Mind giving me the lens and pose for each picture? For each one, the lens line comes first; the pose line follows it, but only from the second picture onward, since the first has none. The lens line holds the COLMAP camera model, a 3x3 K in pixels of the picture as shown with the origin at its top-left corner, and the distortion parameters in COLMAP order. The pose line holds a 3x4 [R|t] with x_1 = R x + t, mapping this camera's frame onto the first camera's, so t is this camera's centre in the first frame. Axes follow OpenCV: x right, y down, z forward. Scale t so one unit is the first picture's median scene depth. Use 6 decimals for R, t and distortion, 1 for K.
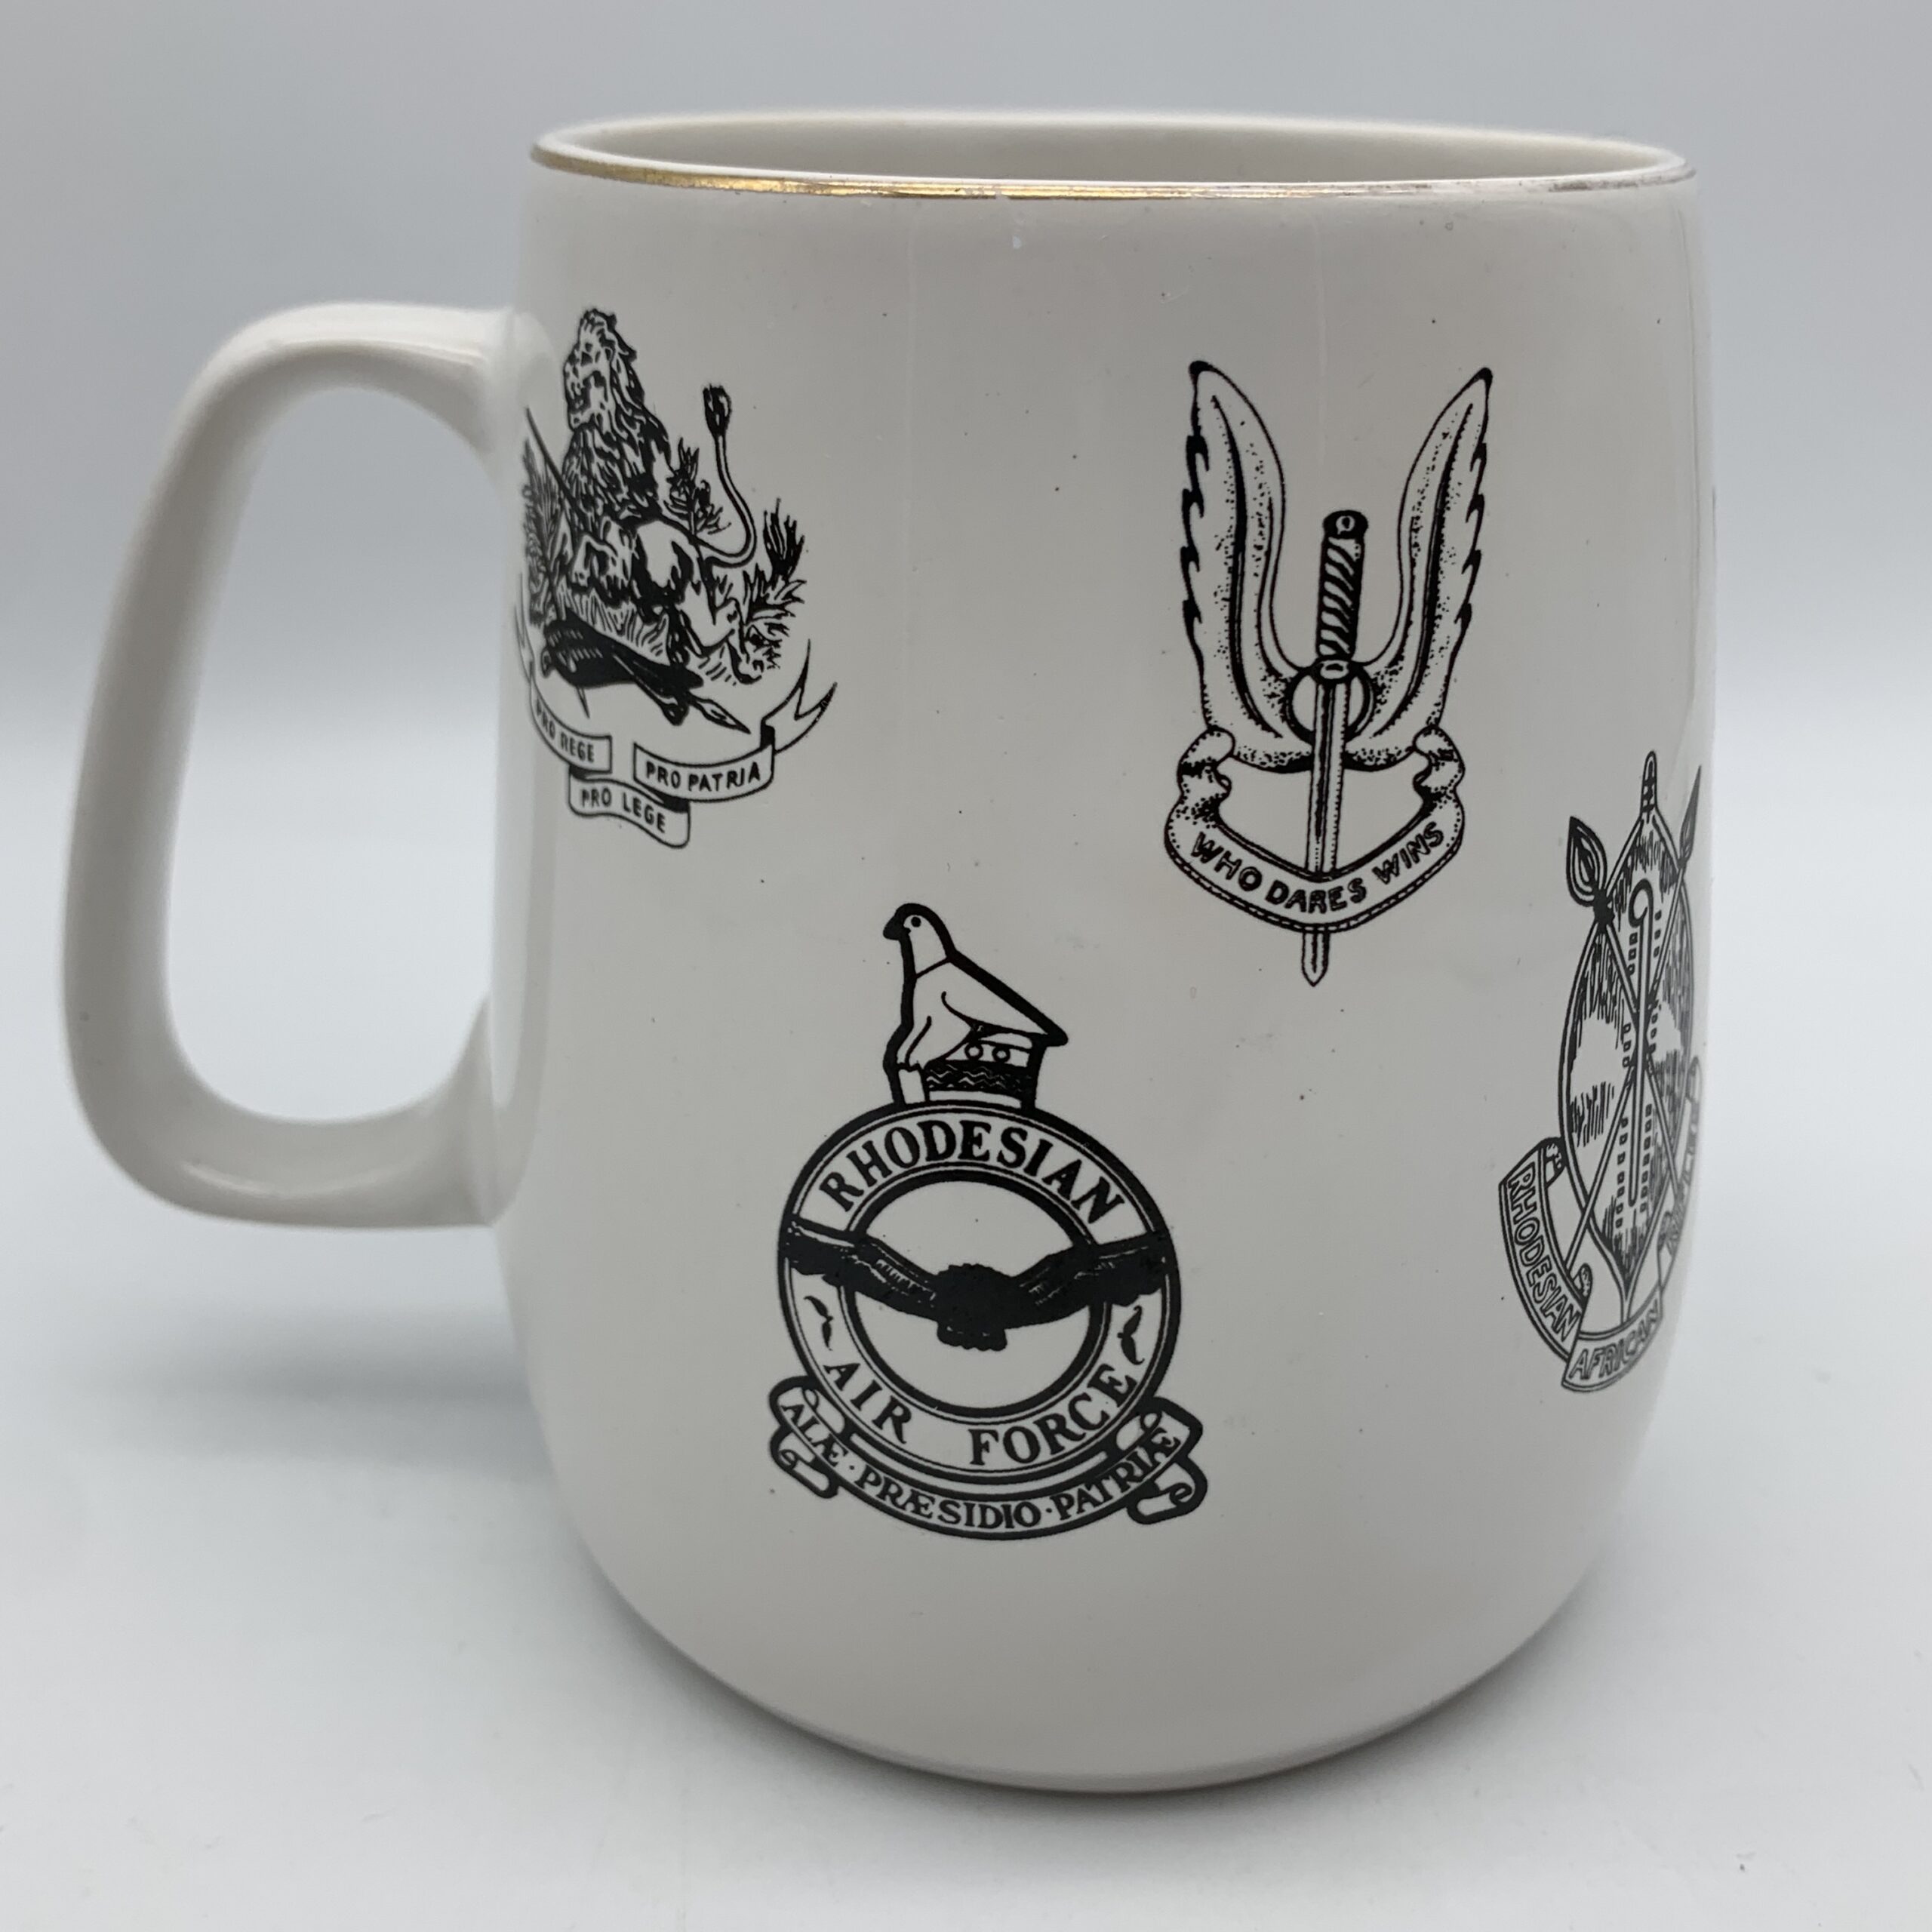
lens RADIAL K [[2307.8, 0, 964.3], [0, 2307.8, 927.7], [0, 0, 1]] dist [0.246685, -1.066602]
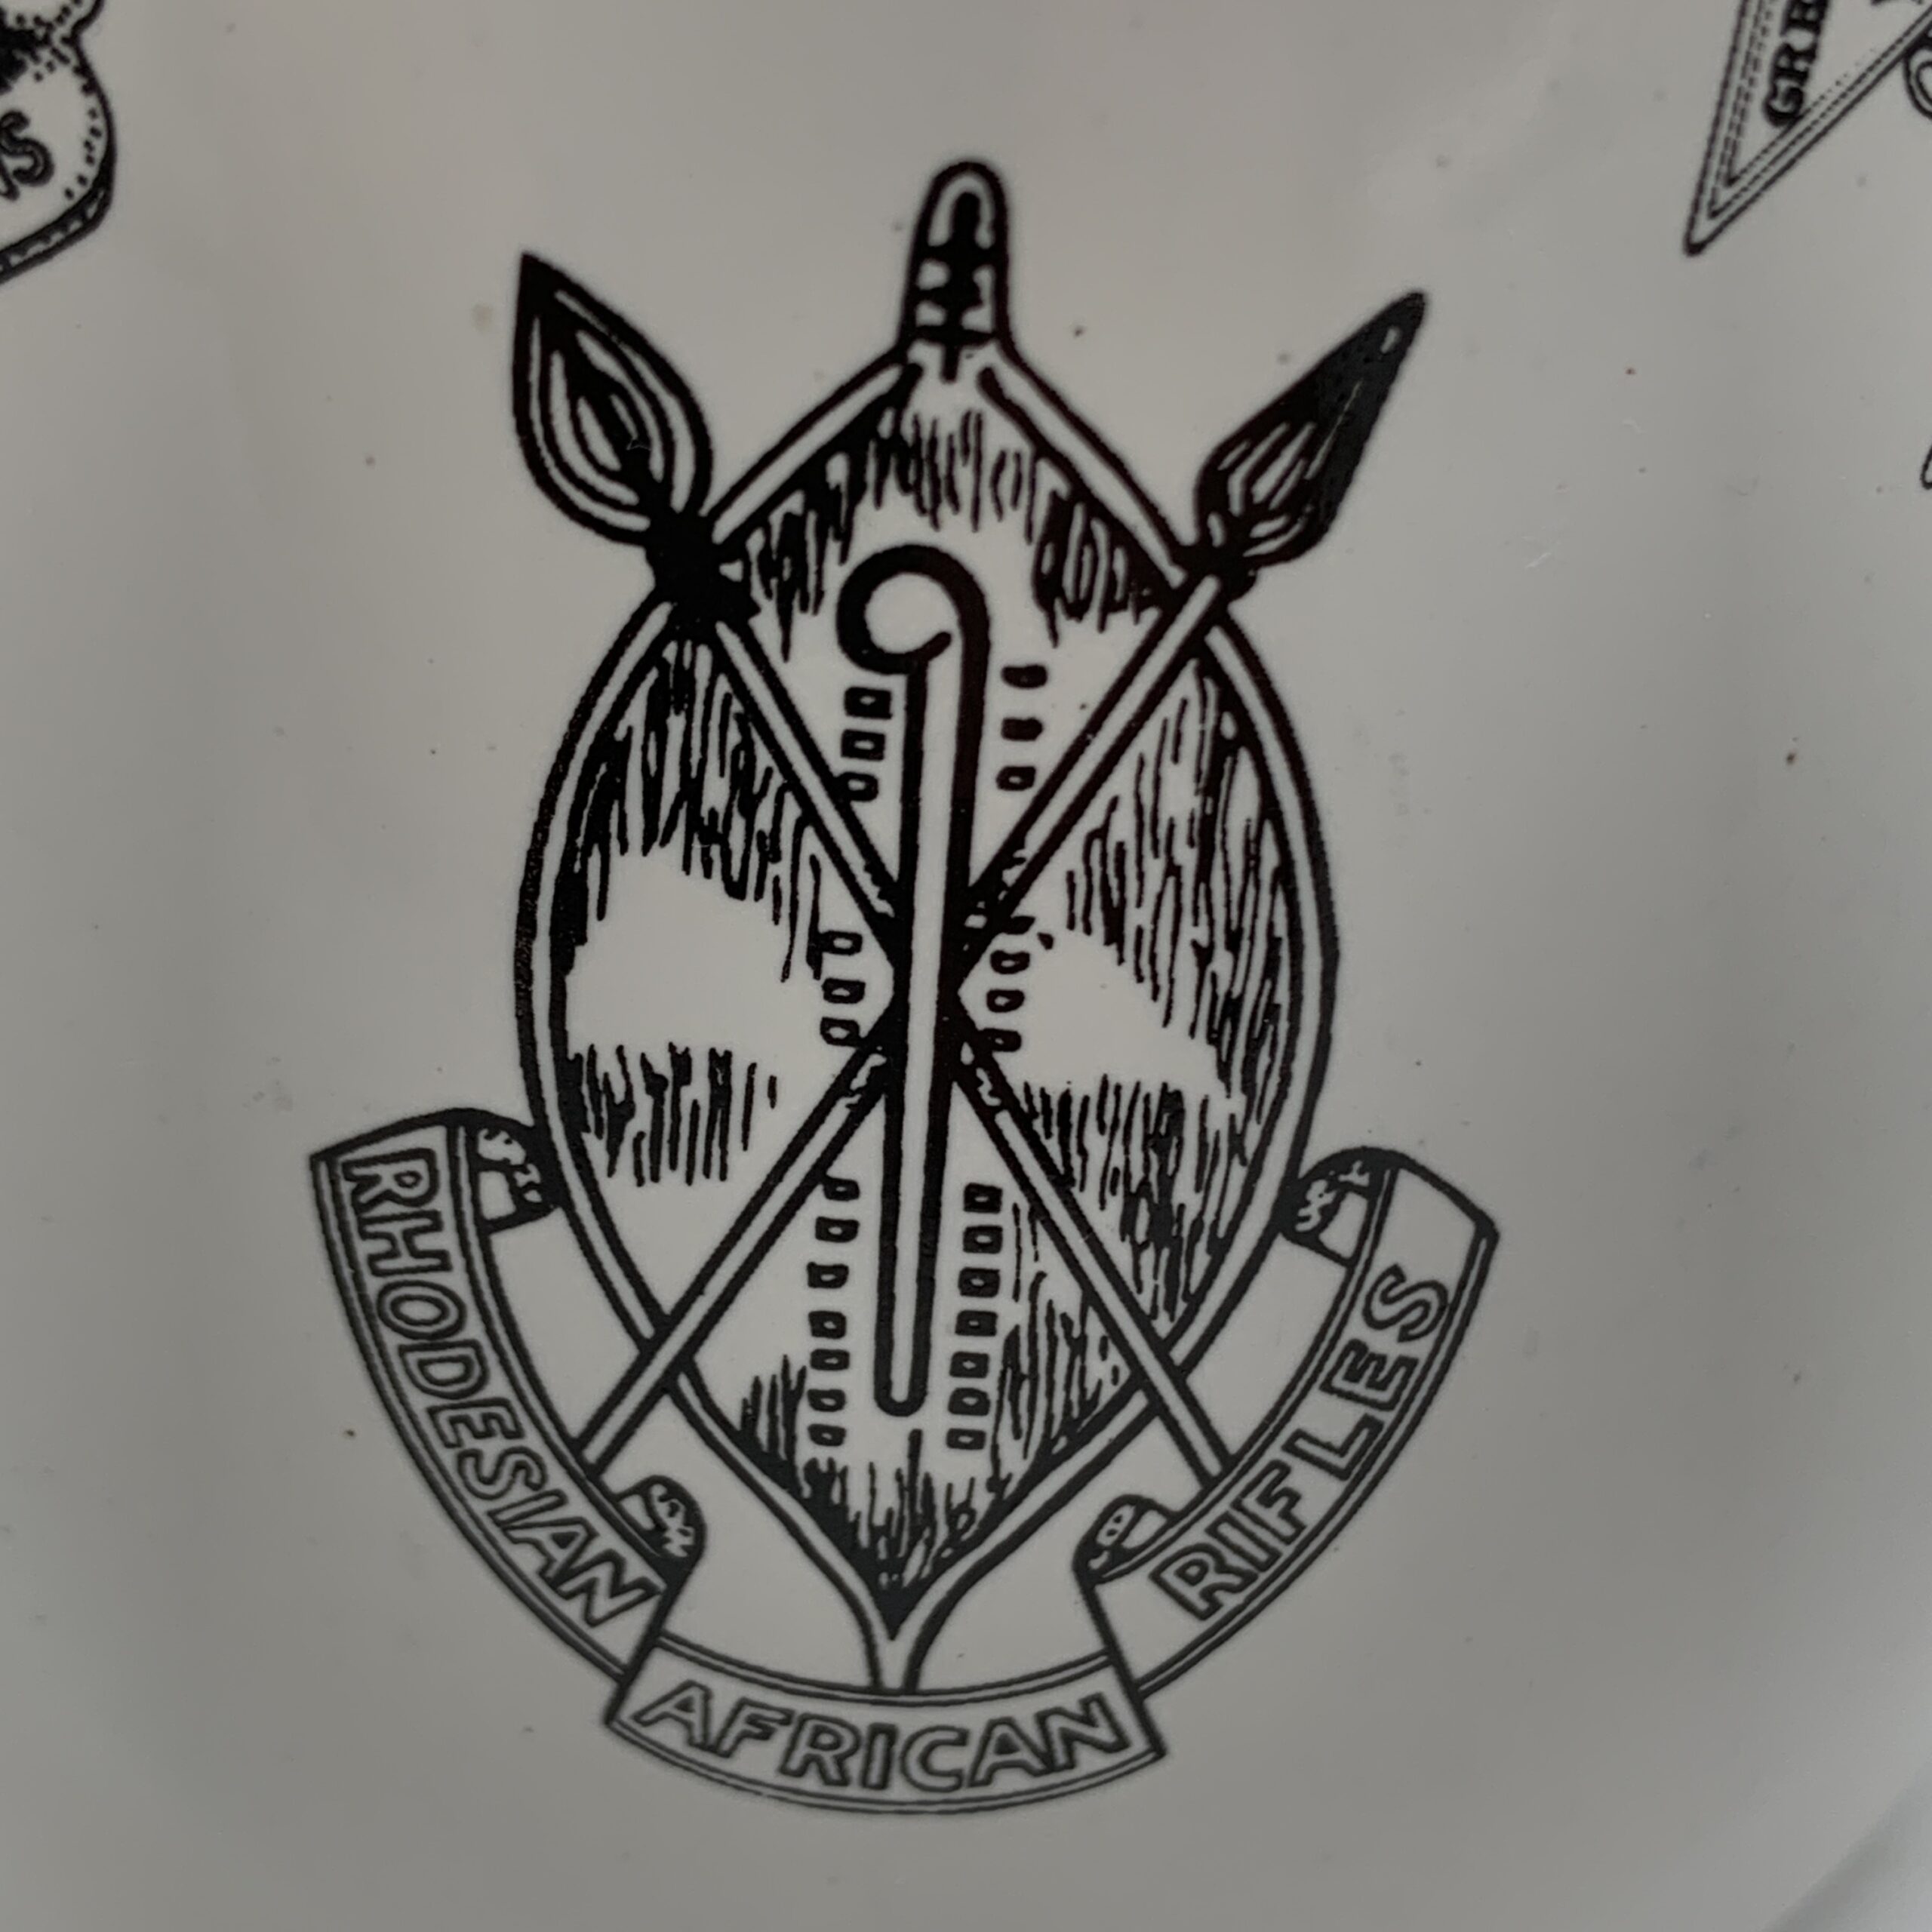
lens RADIAL K [[3707.7, 0, 965.9], [0, 3707.7, 900.3], [0, 0, 1]] dist [0.253380, -1.314846]
pose [[0.686307, 0.418536, -0.594820, 0.653740], [-0.272340, 0.906218, 0.323419, -0.152095], [0.674399, -0.059972, 0.735928, 0.648720]]
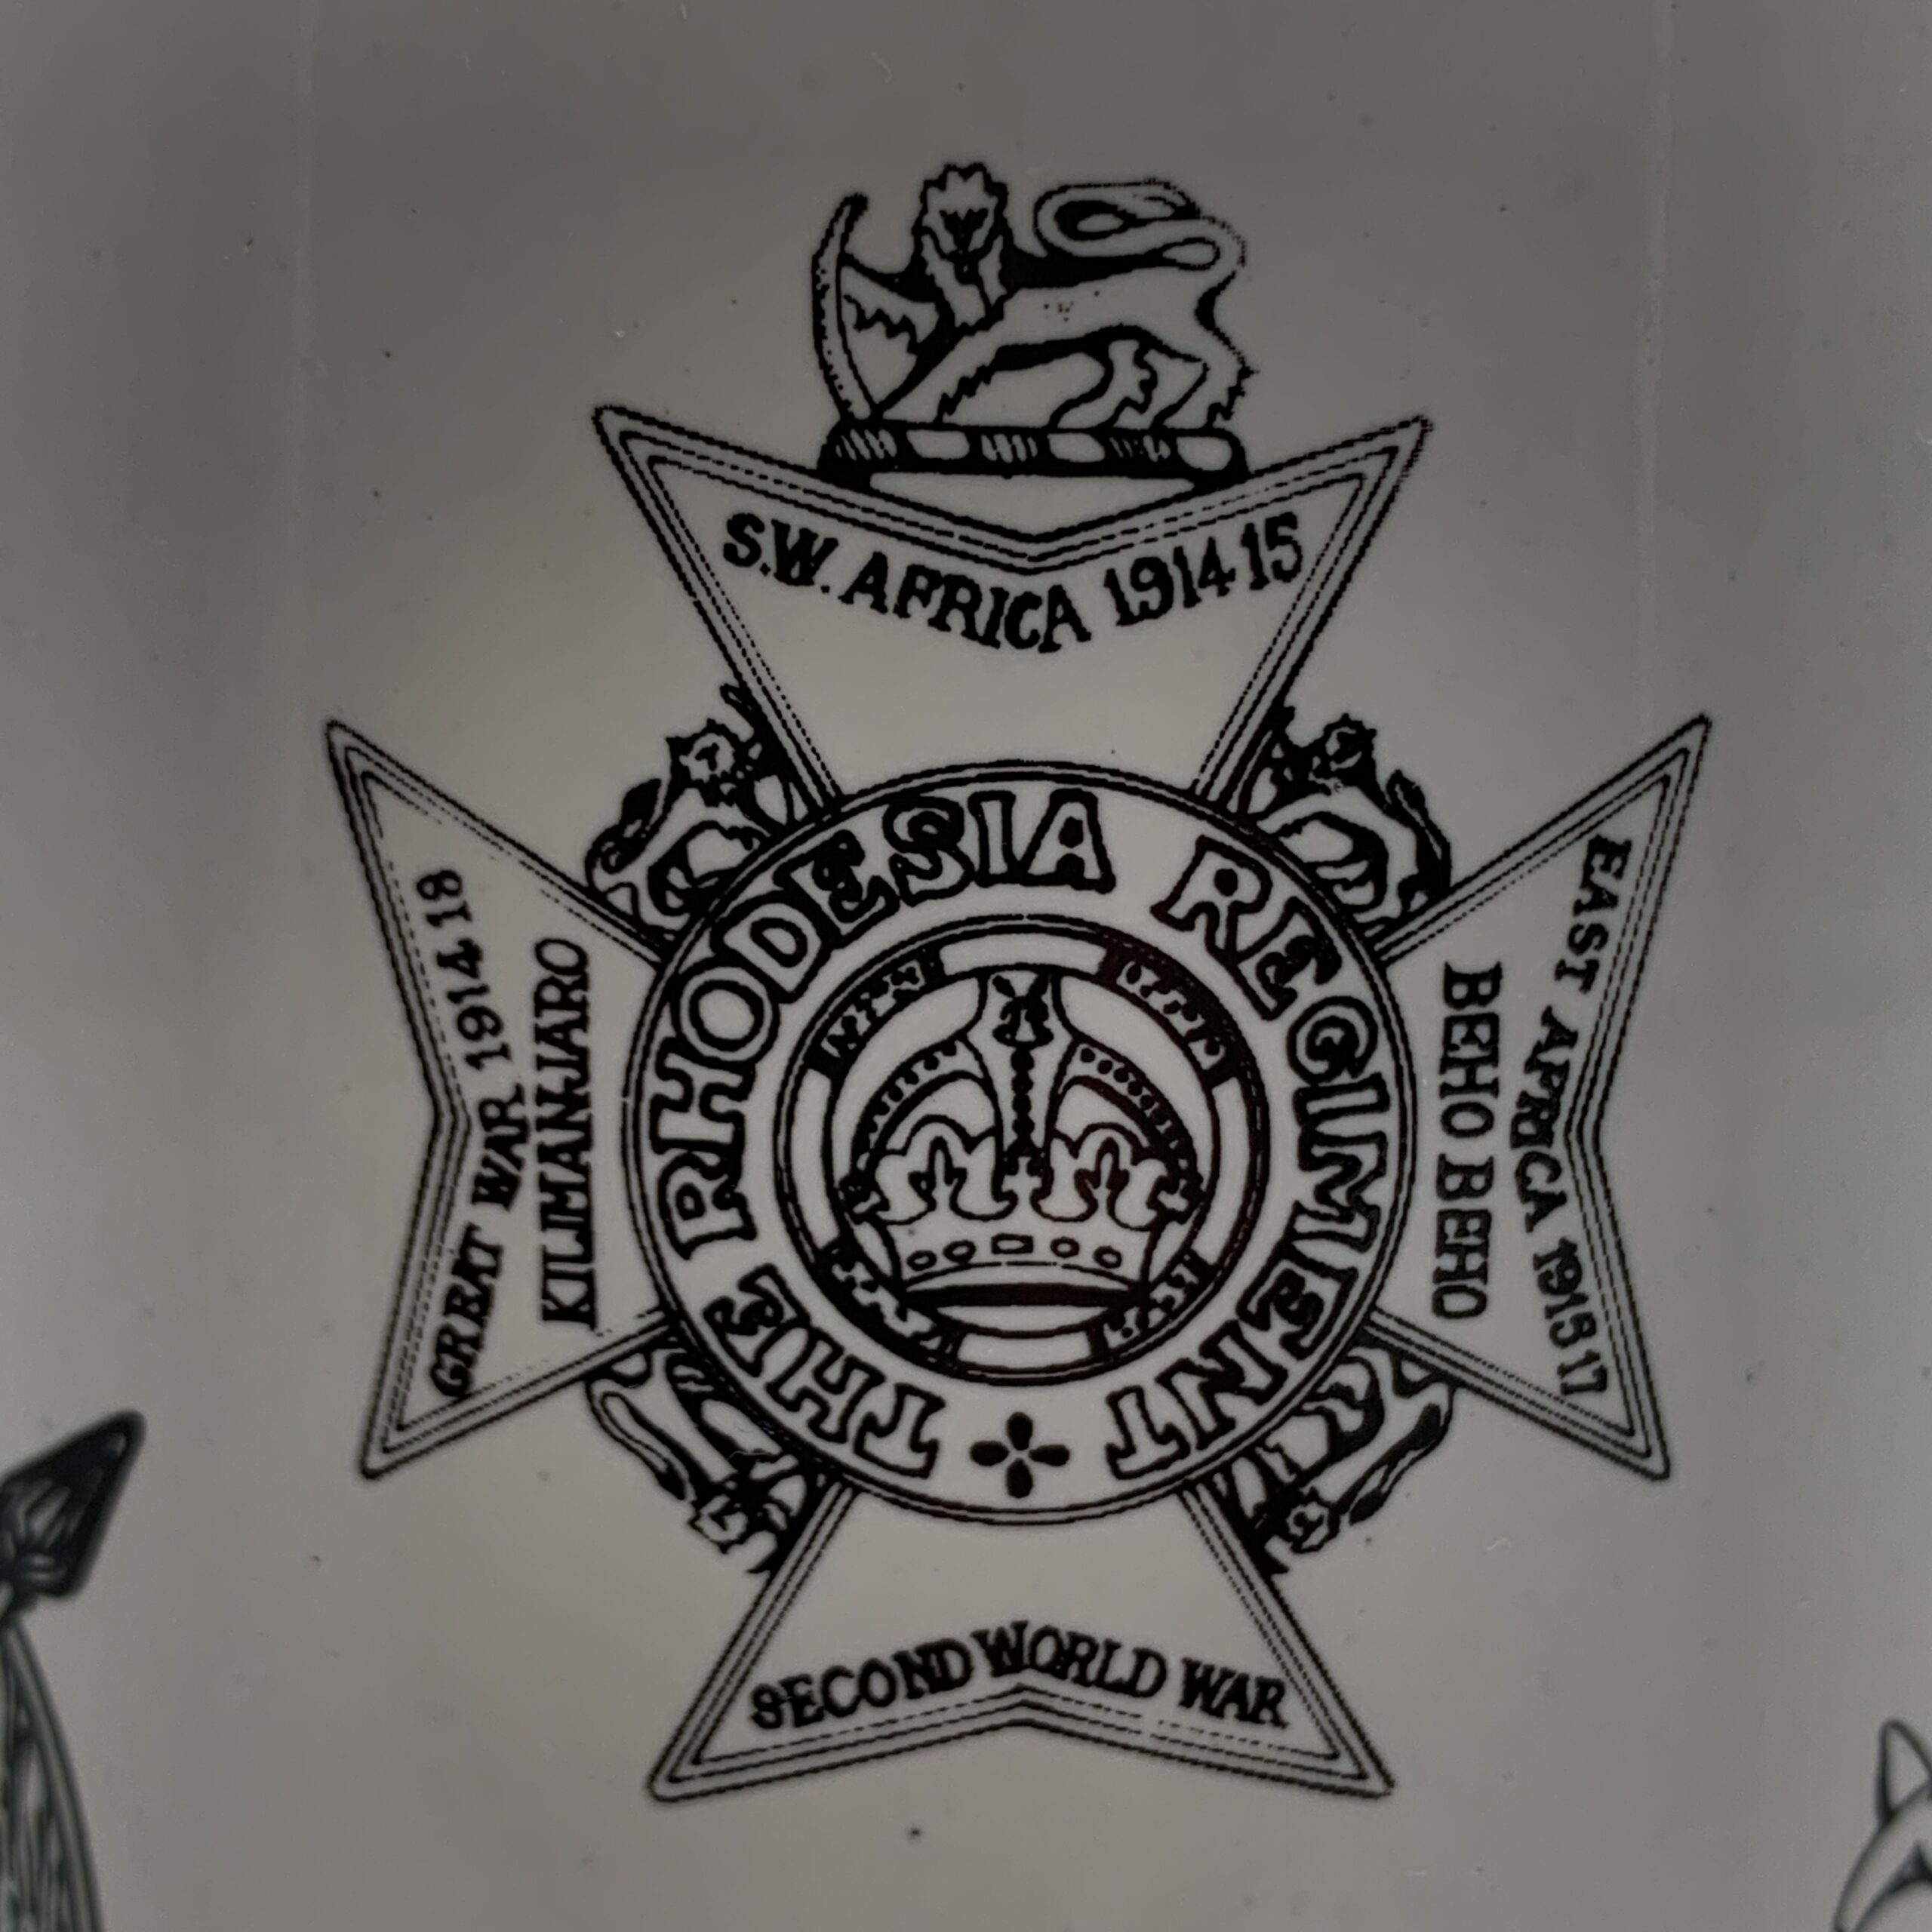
lens RADIAL K [[3707.7, 0, 965.9], [0, 3707.7, 900.3], [0, 0, 1]] dist [0.253380, -1.314846]
pose [[0.005988, 0.400089, -0.916457, 0.871825], [-0.376786, 0.849830, 0.368540, -0.423563], [0.926281, 0.343101, 0.155837, 1.092925]]
